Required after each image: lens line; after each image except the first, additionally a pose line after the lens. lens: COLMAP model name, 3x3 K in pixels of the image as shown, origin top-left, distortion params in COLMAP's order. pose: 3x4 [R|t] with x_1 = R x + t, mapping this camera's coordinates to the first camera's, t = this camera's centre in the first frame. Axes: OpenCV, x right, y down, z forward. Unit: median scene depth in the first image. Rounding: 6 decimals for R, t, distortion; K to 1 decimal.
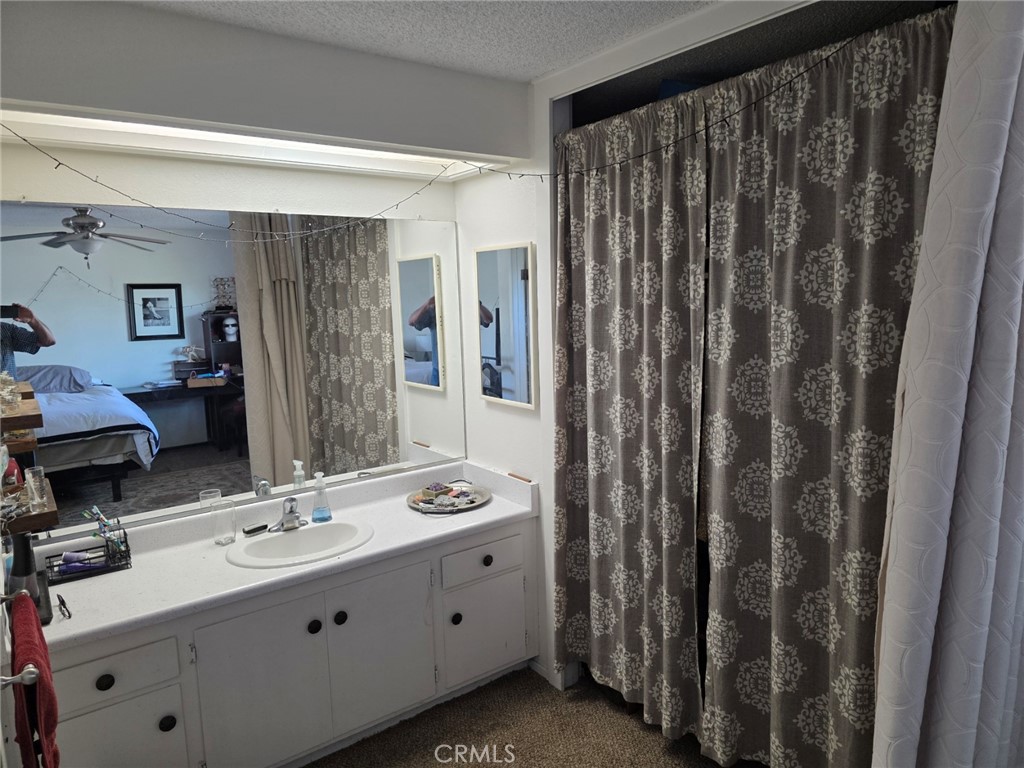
lens RADIAL K [[694.8, 0, 517.7], [0, 694.8, 382.3], [0, 0, 1]] dist [0.058011, -0.054239]
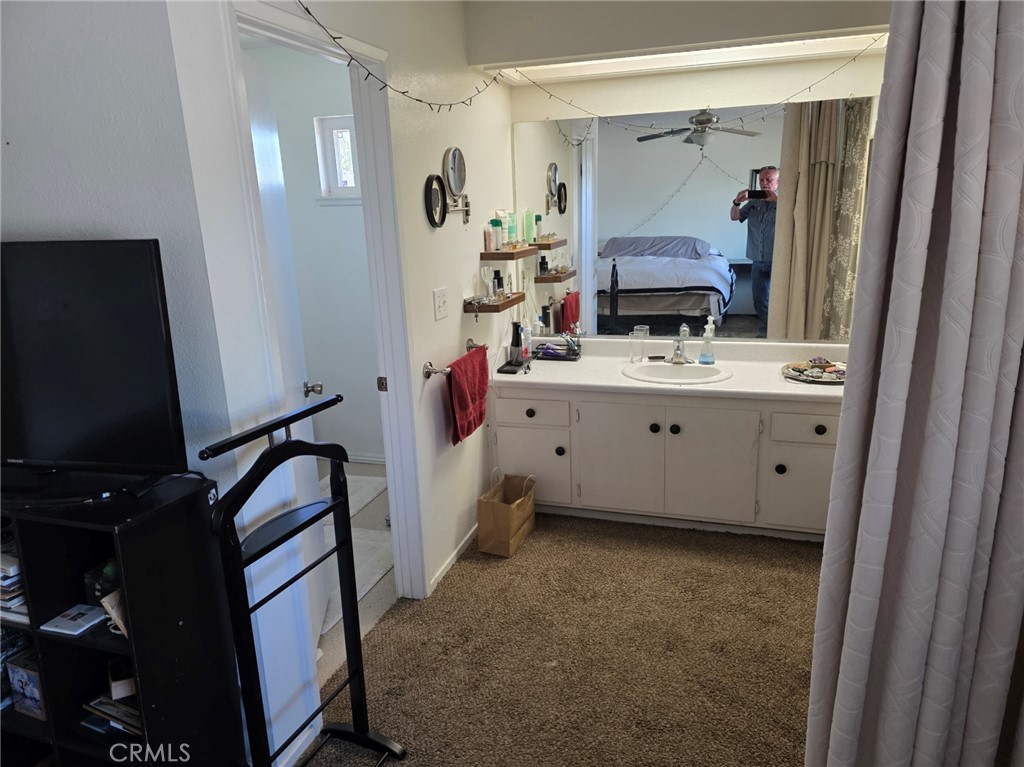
lens RADIAL K [[694.8, 0, 517.7], [0, 694.8, 381.8], [0, 0, 1]] dist [0.058011, -0.054239]
pose [[0.577196, 0.217496, -0.787108, 0.304089], [-0.087839, 0.974822, 0.204952, -0.000011], [0.811867, -0.049159, 0.581769, -0.009086]]
